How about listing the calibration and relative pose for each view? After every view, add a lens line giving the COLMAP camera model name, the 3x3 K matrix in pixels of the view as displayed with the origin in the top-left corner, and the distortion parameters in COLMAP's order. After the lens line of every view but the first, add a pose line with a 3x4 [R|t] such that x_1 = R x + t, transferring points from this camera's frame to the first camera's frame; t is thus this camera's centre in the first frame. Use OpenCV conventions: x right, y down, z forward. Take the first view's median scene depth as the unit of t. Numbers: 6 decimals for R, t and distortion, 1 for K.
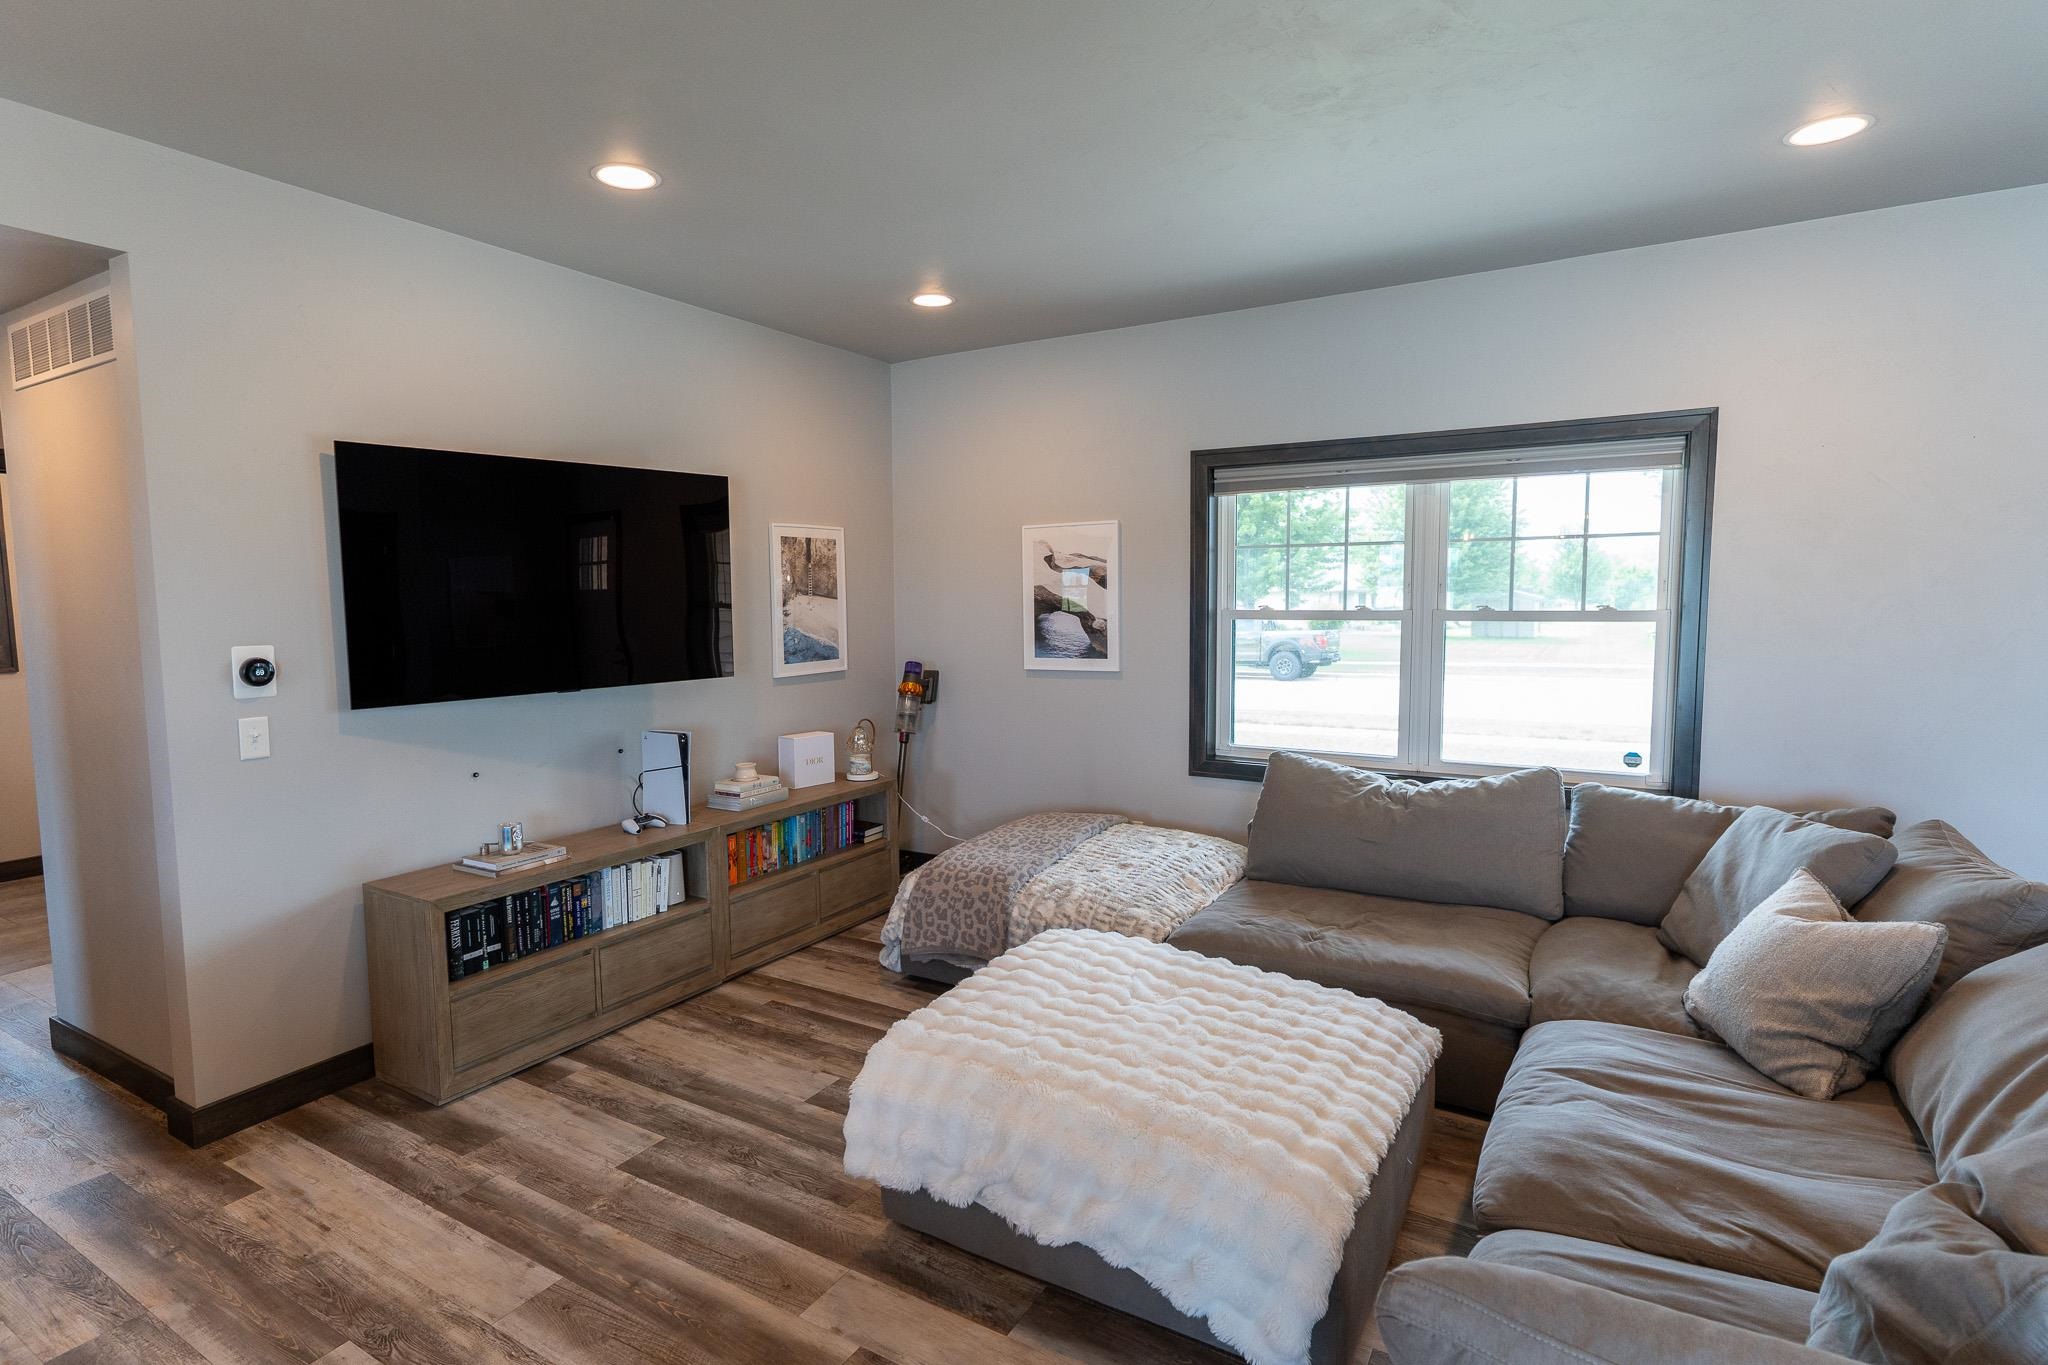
lens RADIAL K [[1030.7, 0, 992.6], [0, 1030.7, 683.0], [0, 0, 1]] dist [0.000990, 0.000609]
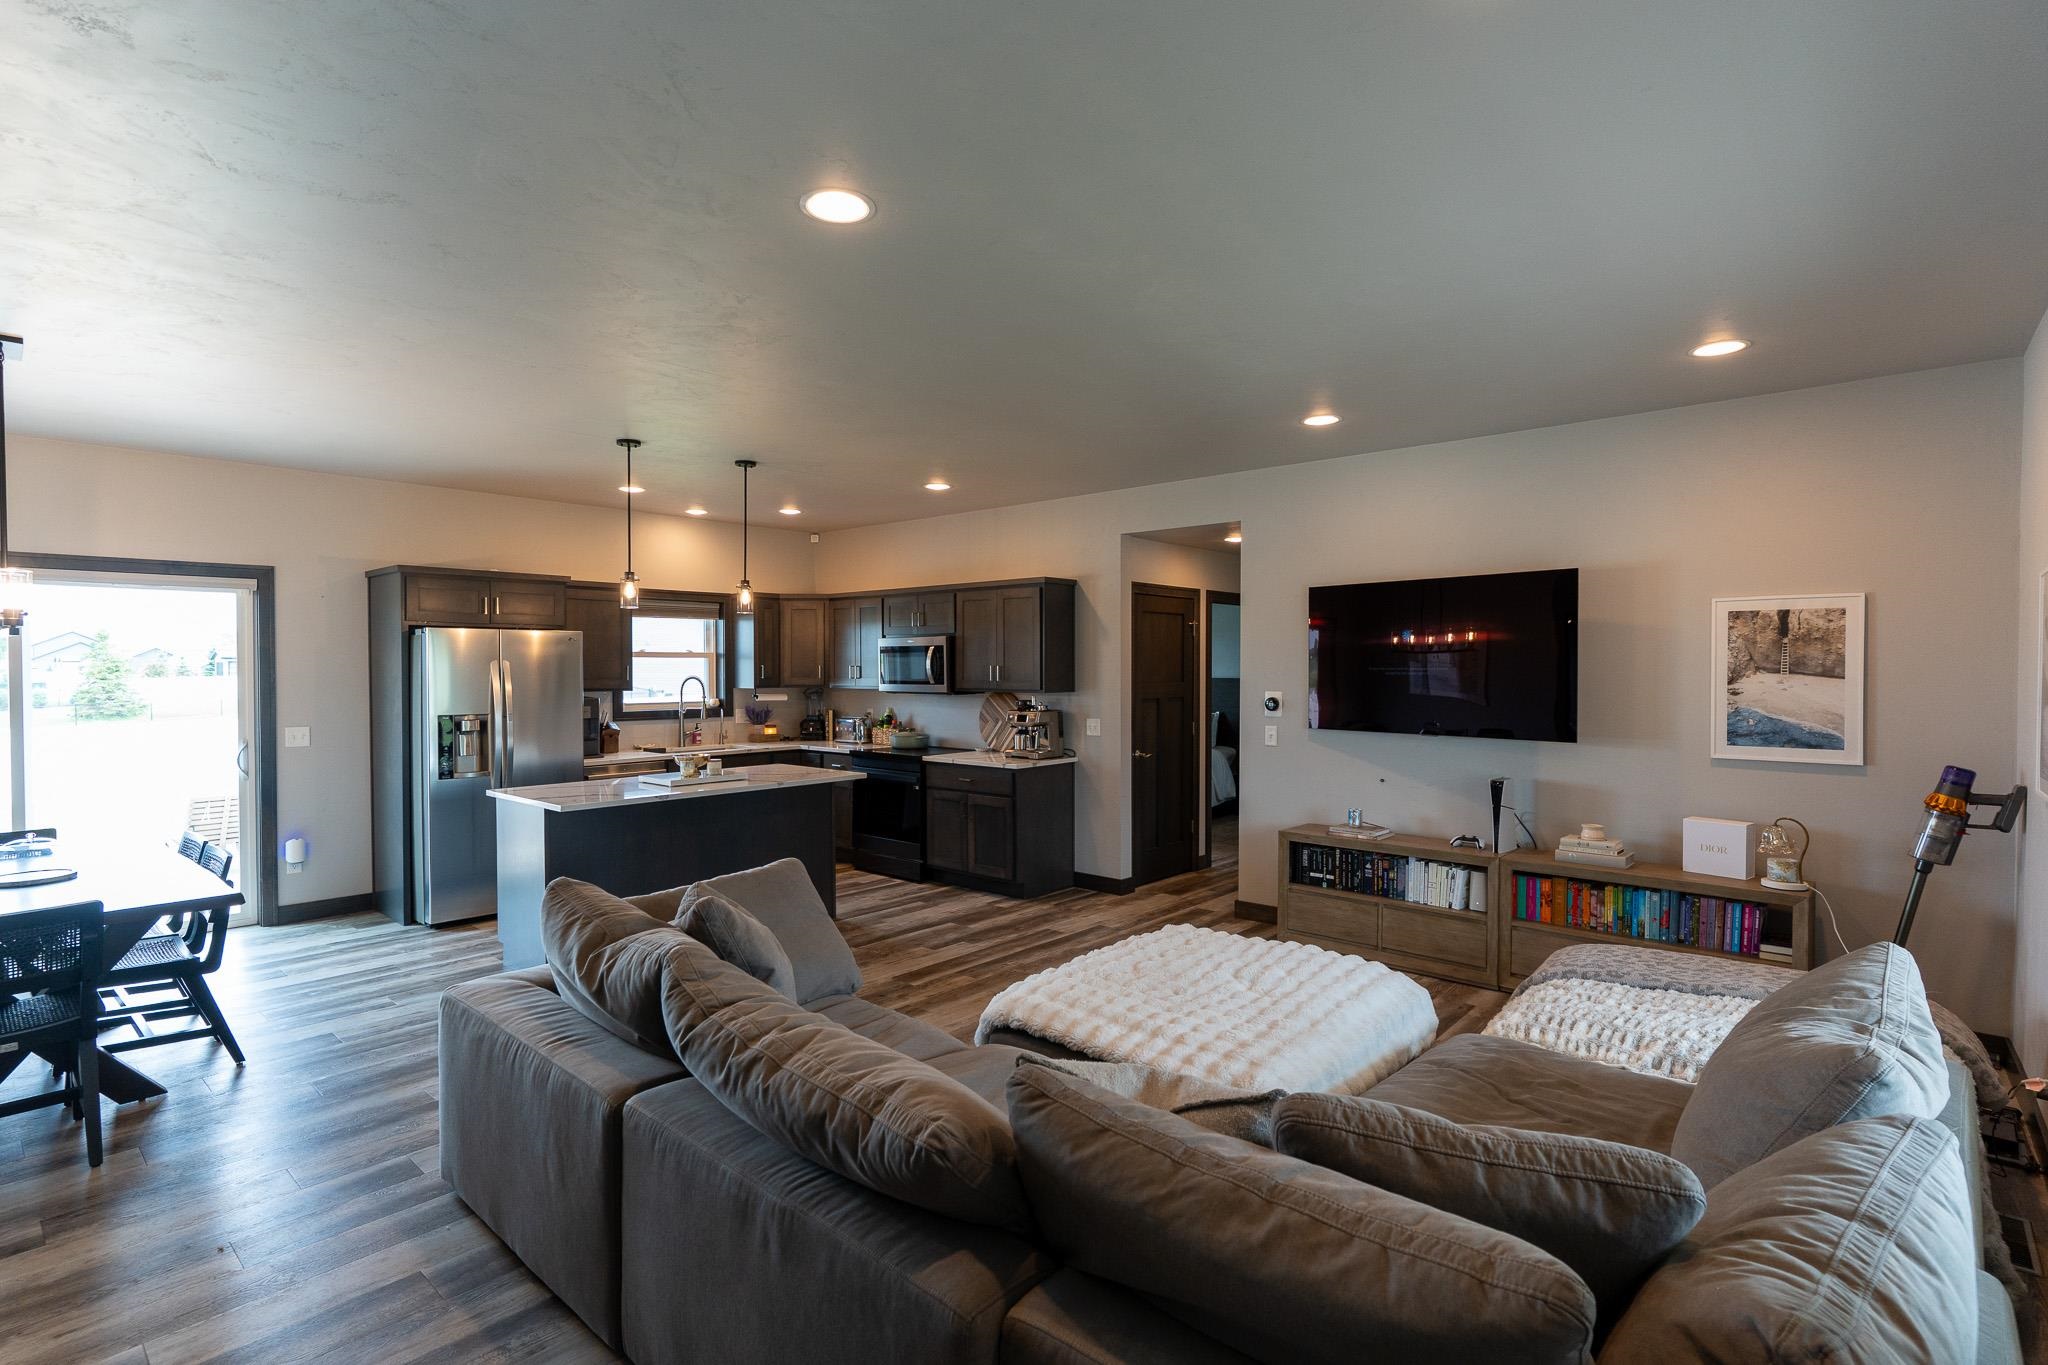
lens RADIAL K [[972.4, 0, 1021.4], [0, 972.4, 679.4], [0, 0, 1]] dist [0.000786, 0.000537]
pose [[-0.176438, 0.021591, -0.984075, 0.977084], [-0.088273, 0.995384, 0.037666, -0.067528], [0.980346, 0.093513, -0.173717, 0.630633]]
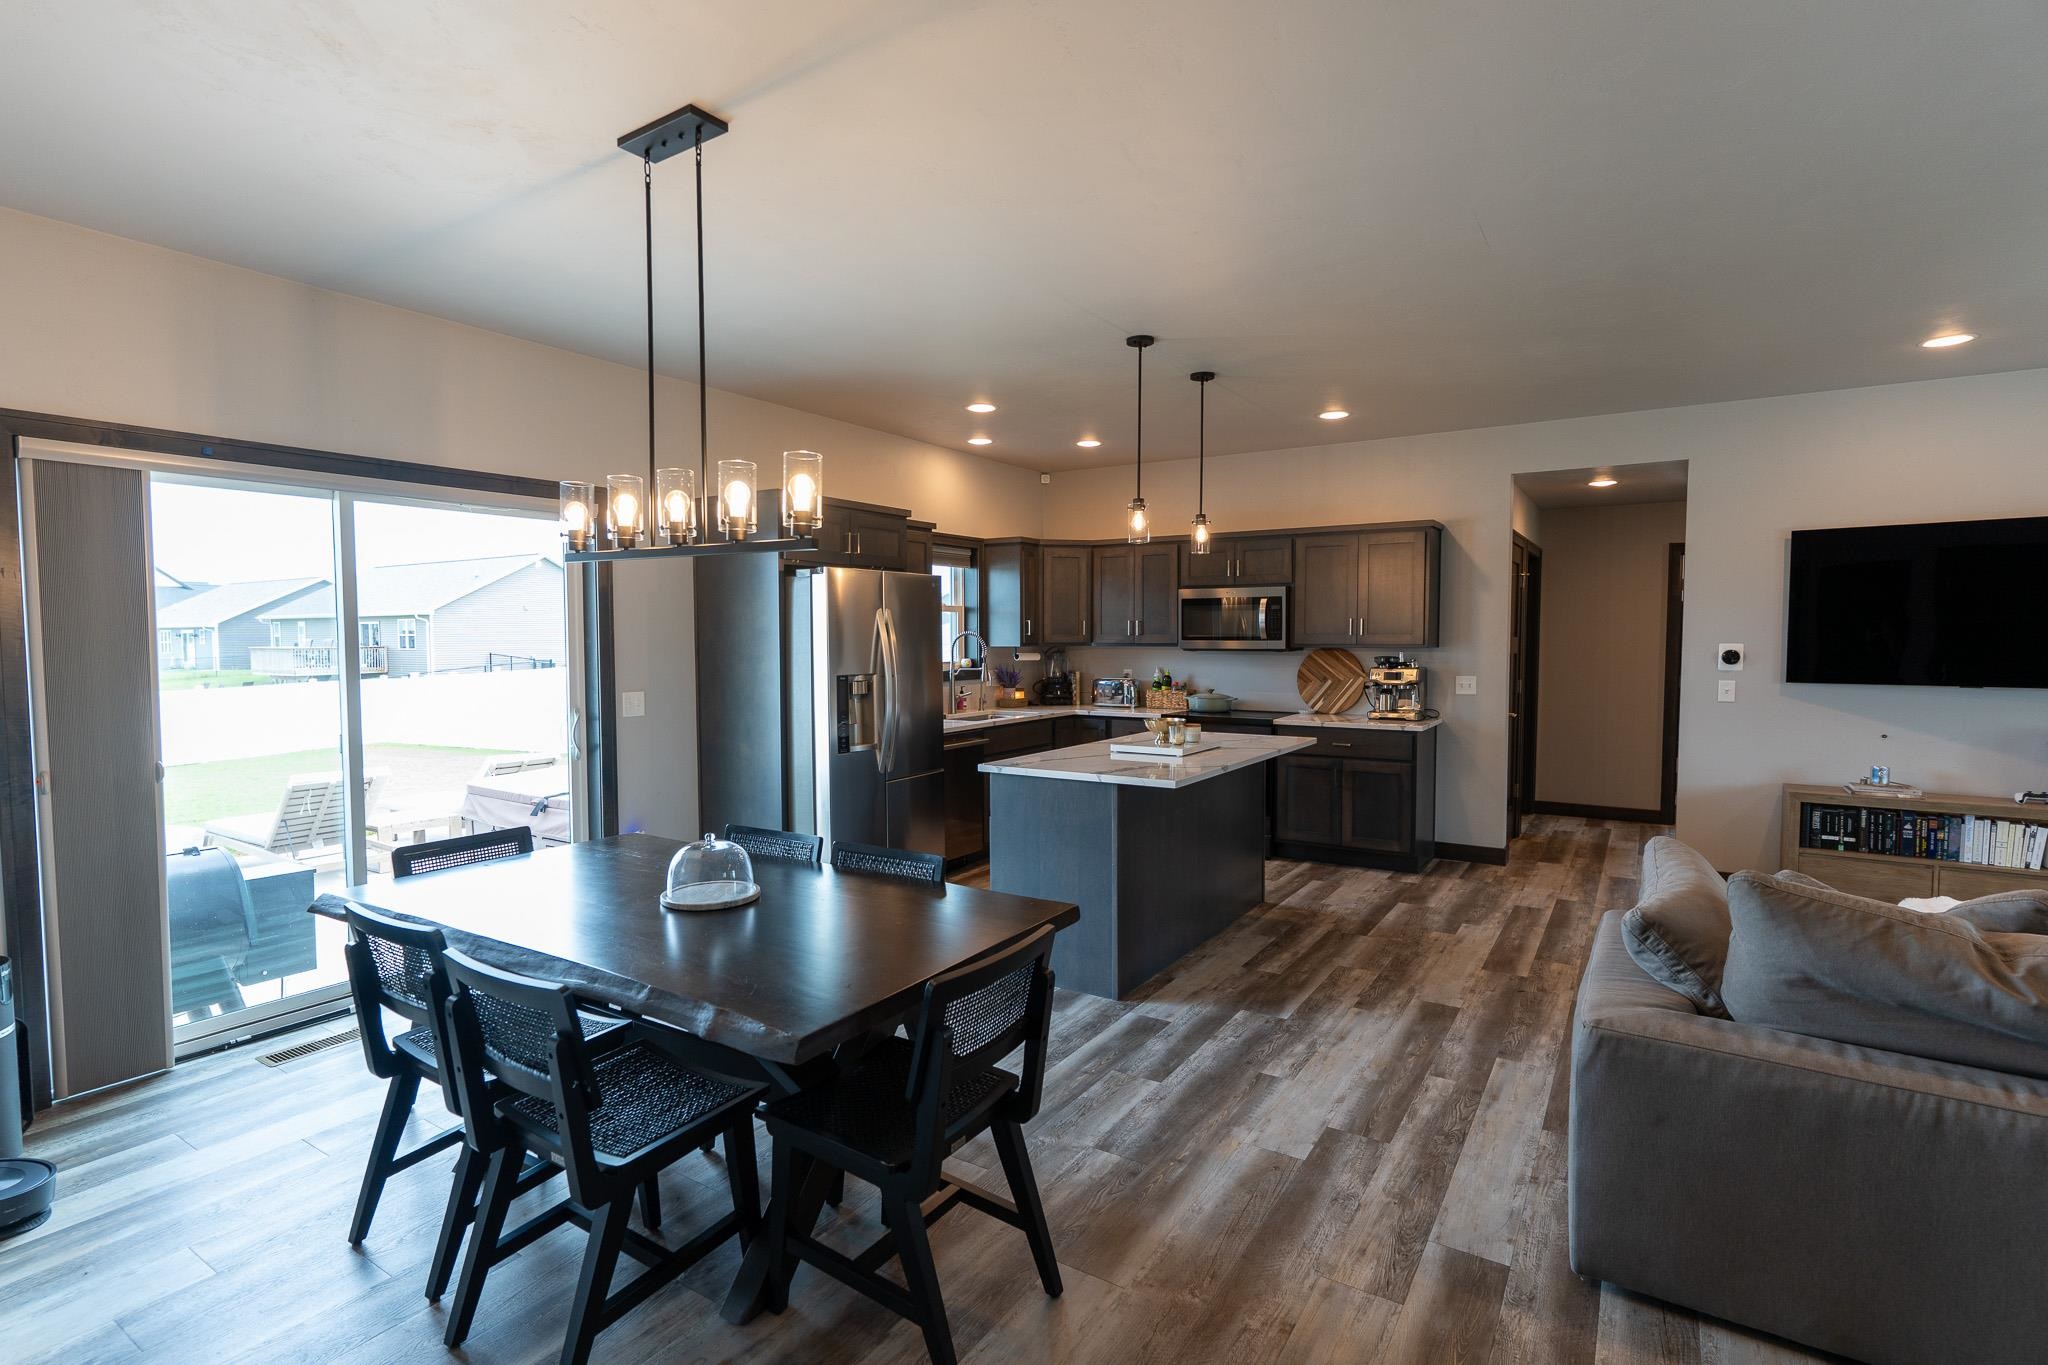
lens RADIAL K [[983.3, 0, 1002.2], [0, 983.3, 683.4], [0, 0, 1]] dist [0.002468, 0.000885]
pose [[-0.038116, 0.057508, -0.997617, 0.890492], [-0.089195, 0.994162, 0.060717, 0.036070], [0.995285, 0.091297, -0.032764, -0.223089]]
